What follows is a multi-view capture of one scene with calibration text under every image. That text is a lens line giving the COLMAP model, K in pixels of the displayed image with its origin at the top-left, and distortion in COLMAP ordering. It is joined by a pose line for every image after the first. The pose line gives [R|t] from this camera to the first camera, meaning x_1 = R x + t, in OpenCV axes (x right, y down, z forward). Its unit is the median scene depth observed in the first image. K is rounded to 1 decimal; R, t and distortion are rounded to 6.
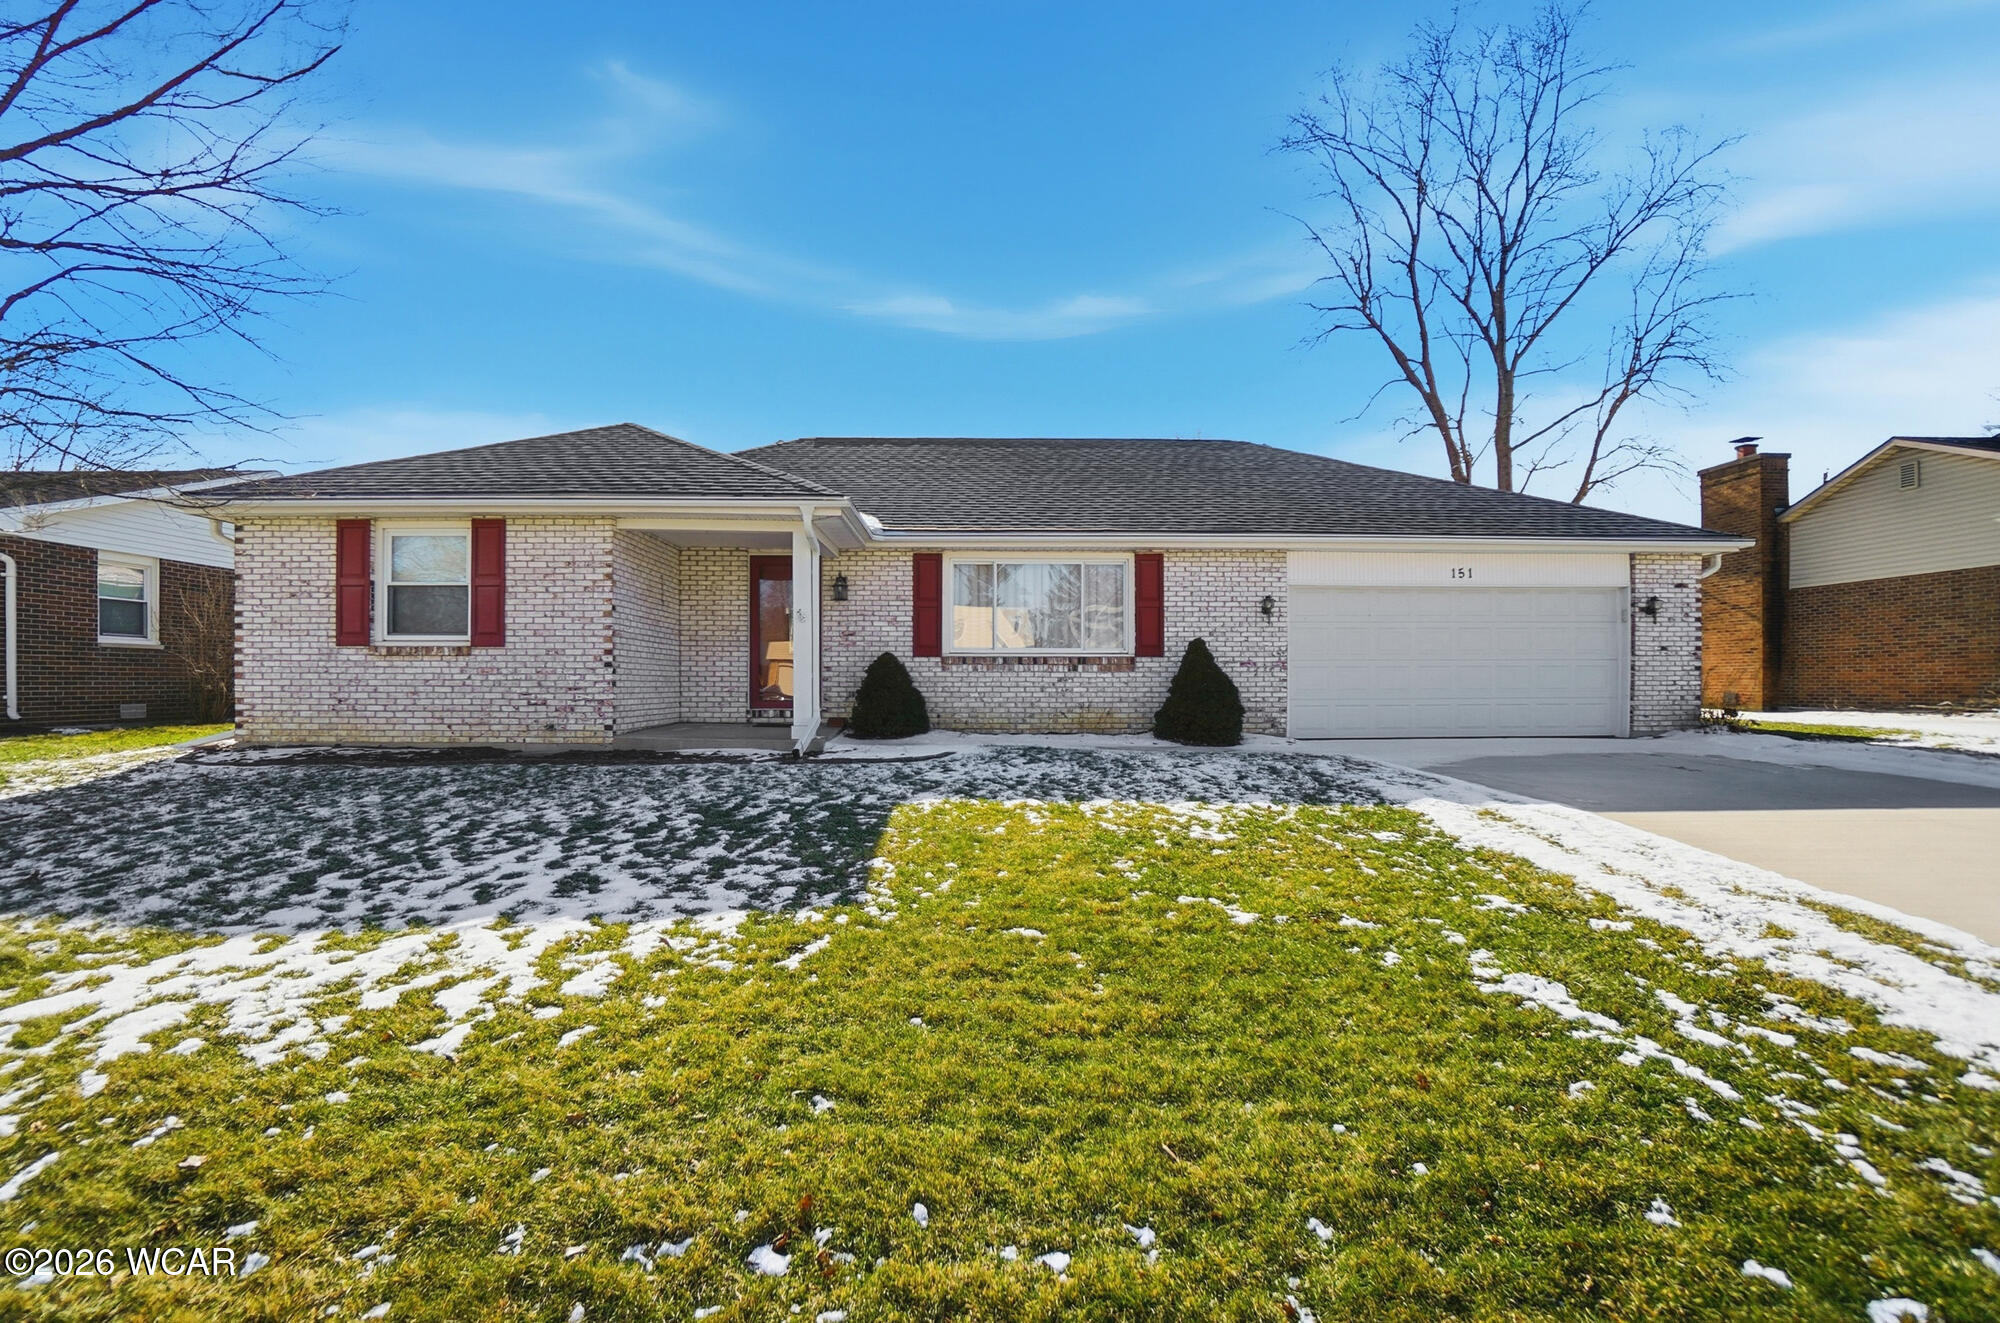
lens RADIAL K [[903.9, 0, 1000.0], [0, 903.9, 661.5], [0, 0, 1]] dist [-0.048265, 0.014216]
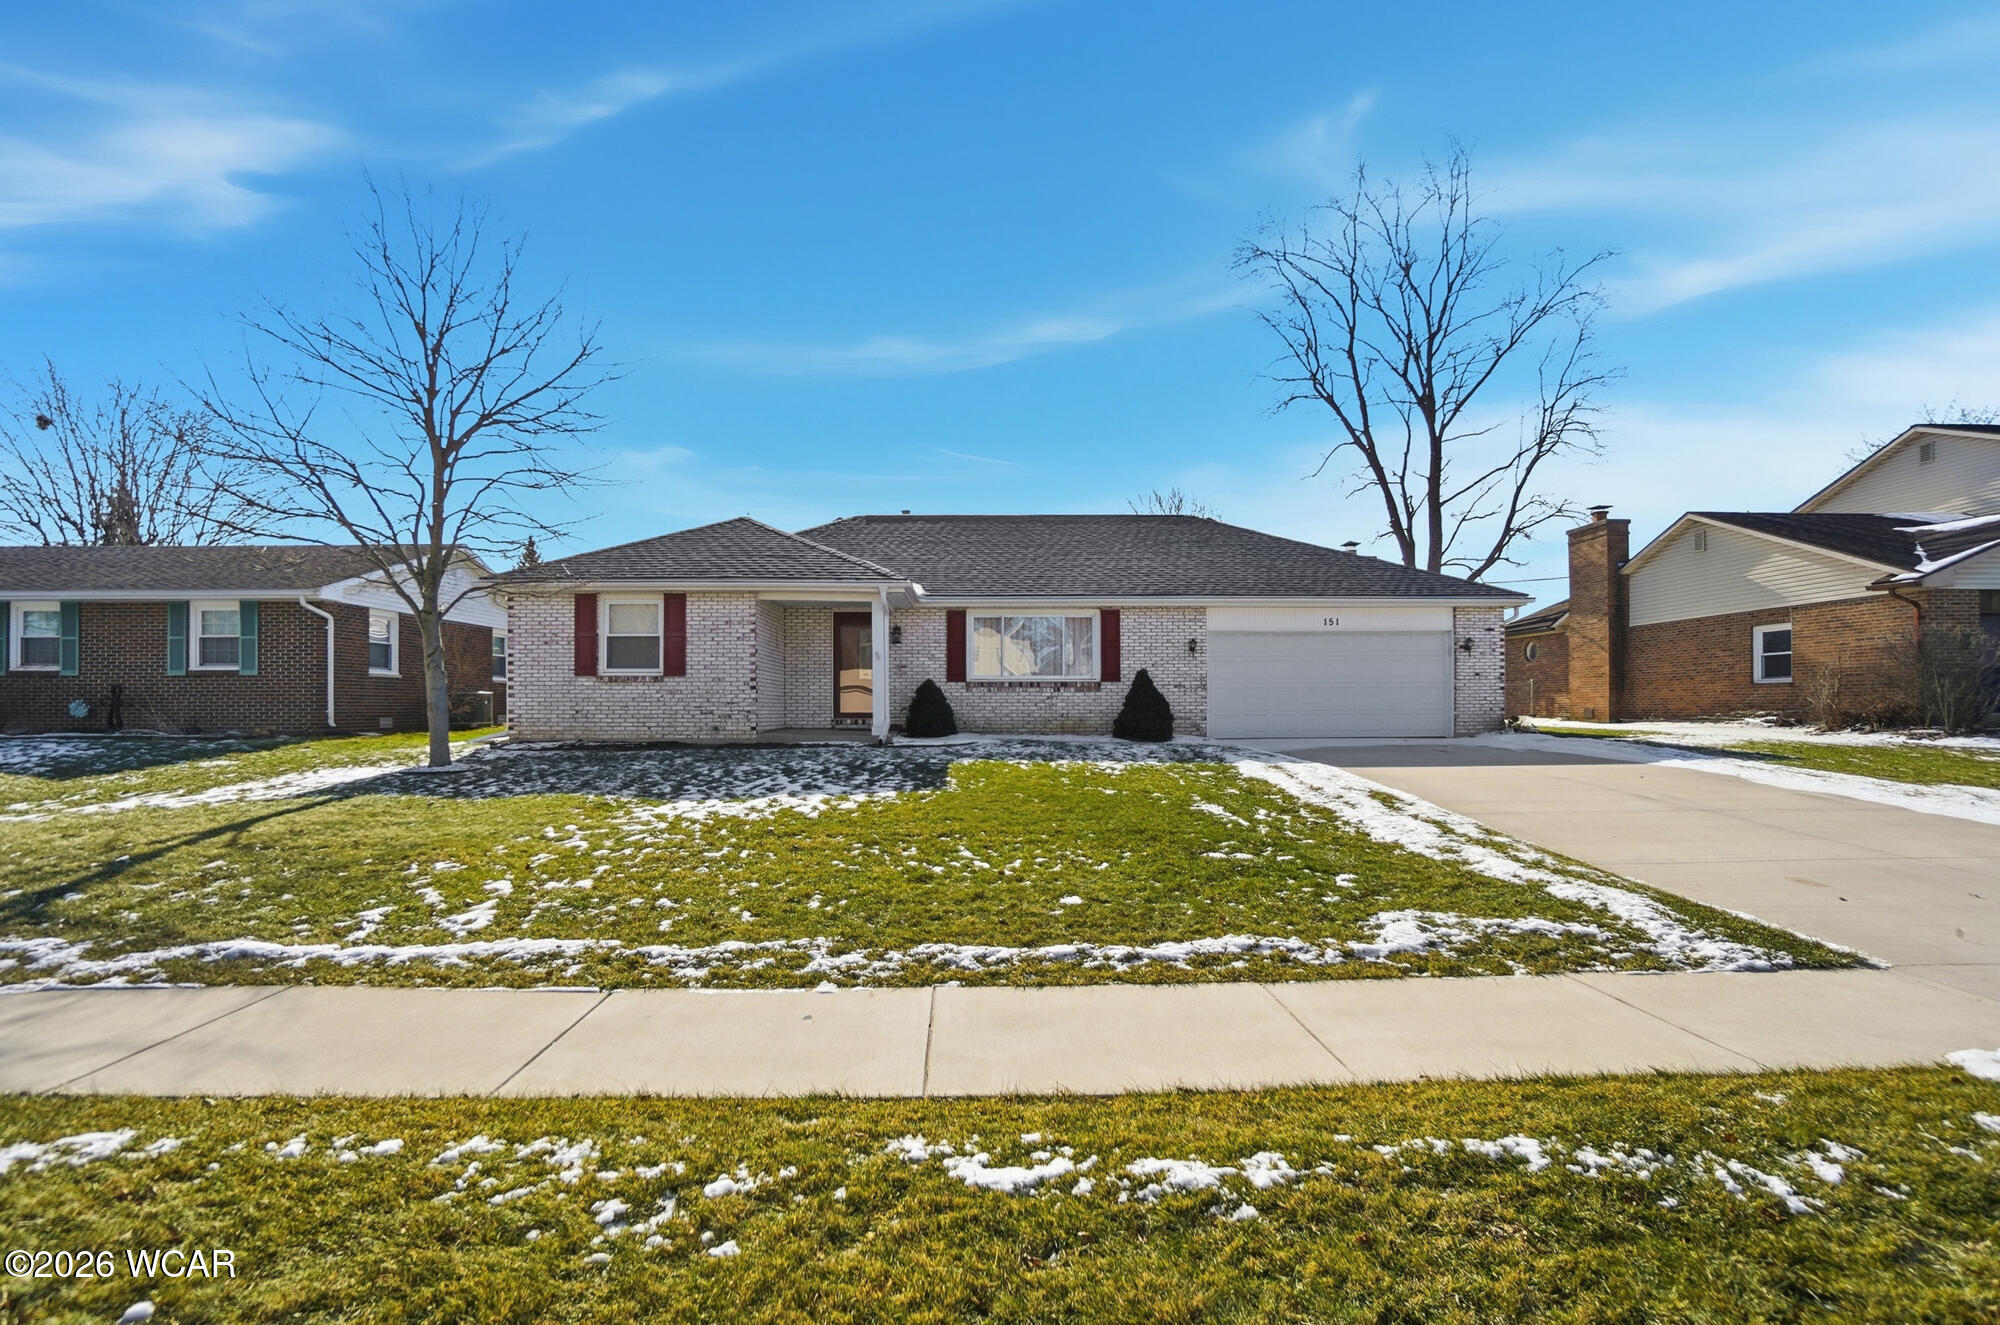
lens RADIAL K [[901.0, 0, 1000.0], [0, 901.0, 662.5], [0, 0, 1]] dist [-0.038406, 0.000108]
pose [[0.999963, -0.003413, -0.007924, 0.001323], [0.003193, 0.999612, -0.027687, 0.003465], [0.008015, 0.027661, 0.999585, -0.438369]]
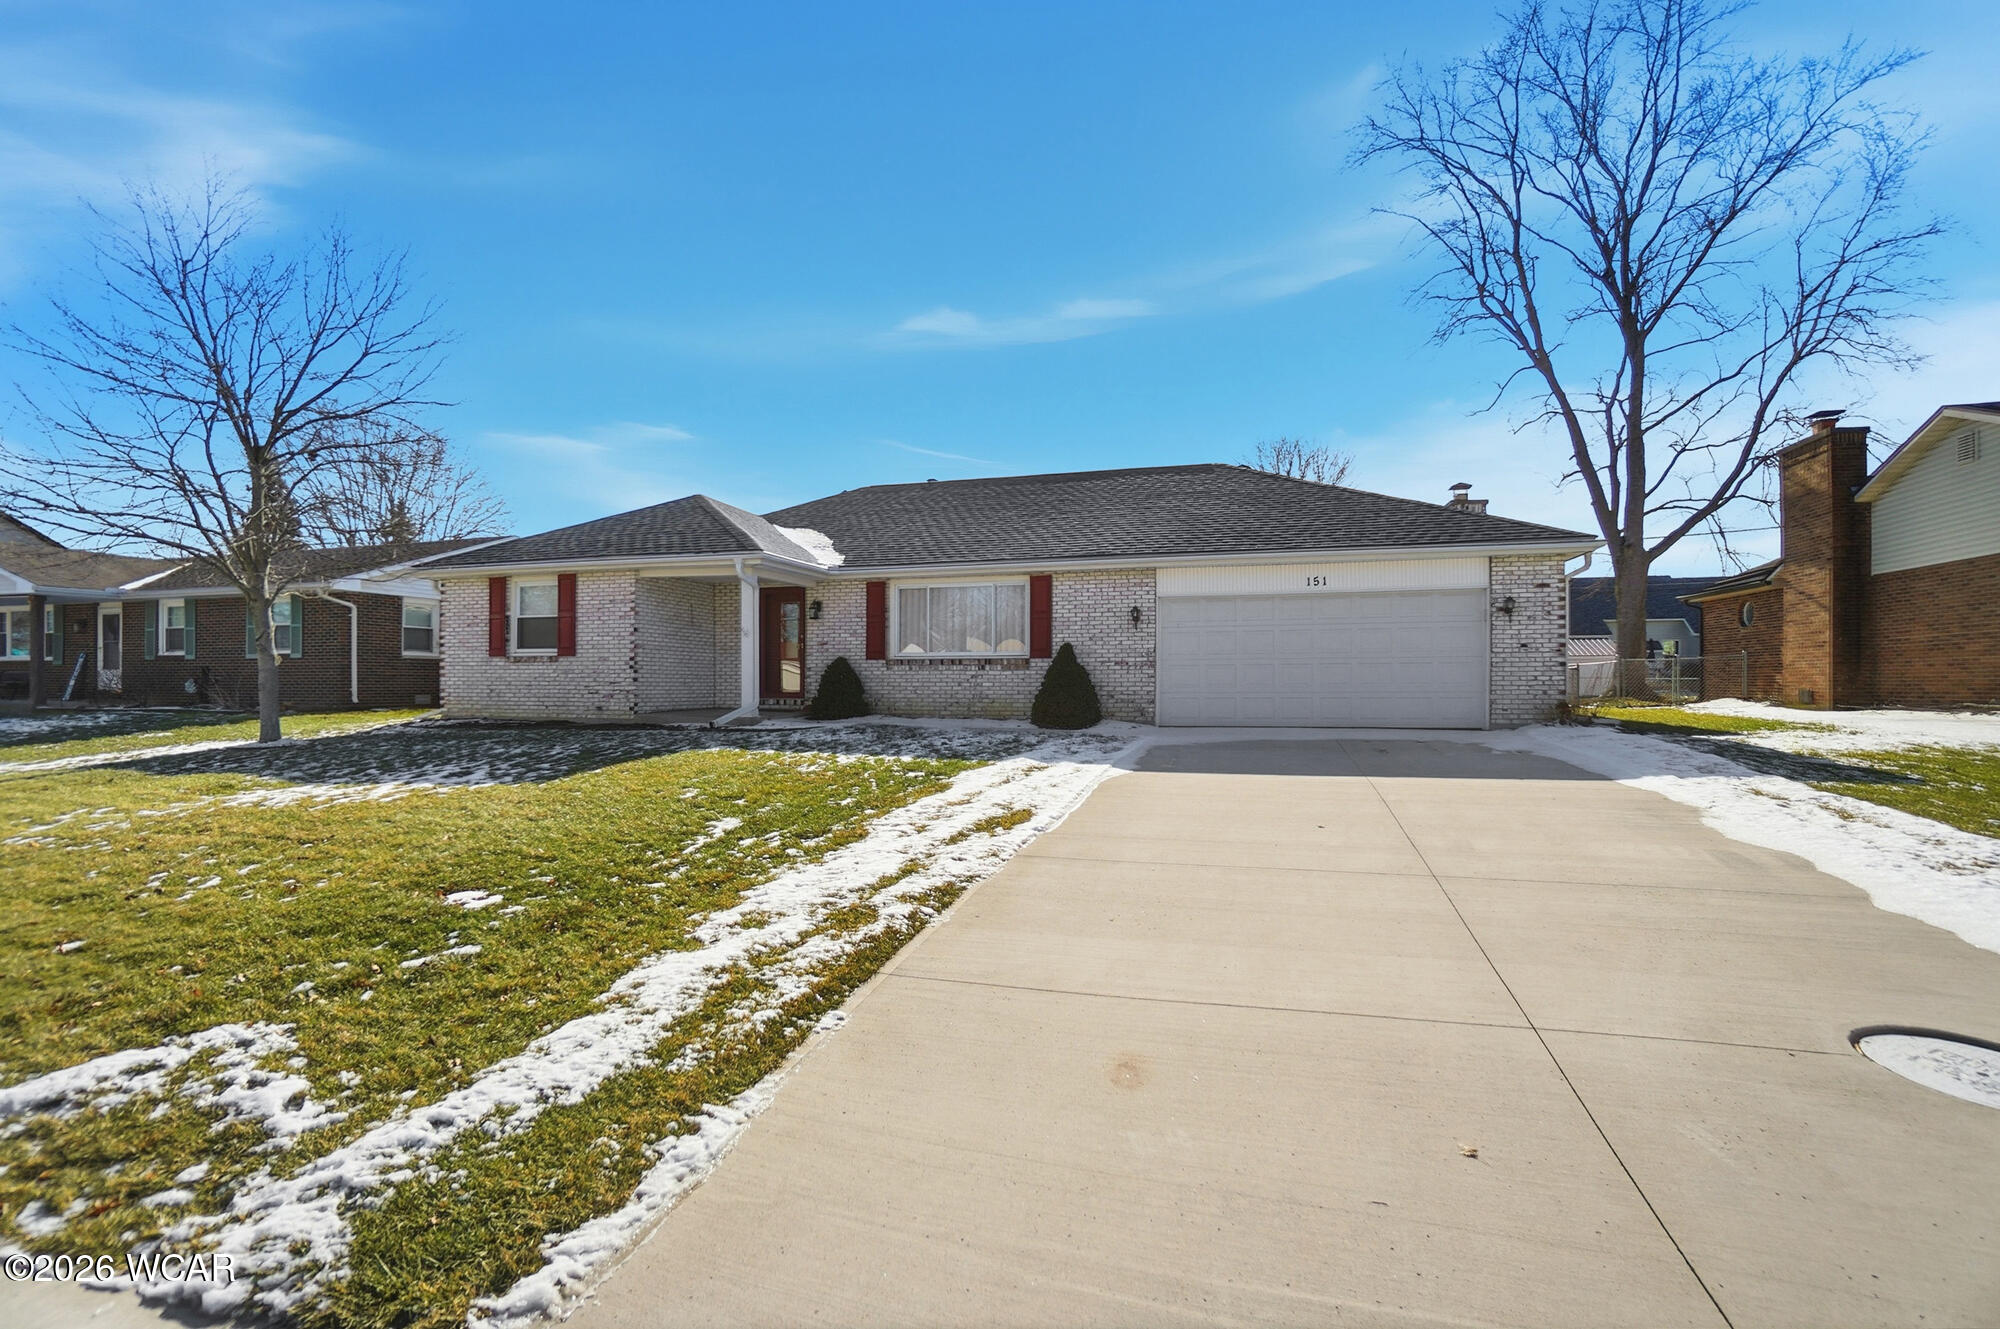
lens RADIAL K [[887.2, 0, 1000.0], [0, 887.2, 664.5], [0, 0, 1]] dist [-0.031351, 0.000330]
pose [[0.953142, -0.007041, -0.302441, 0.486542], [0.007842, 0.999968, 0.001433, 0.001329], [0.302422, -0.003738, 0.953167, -0.188386]]
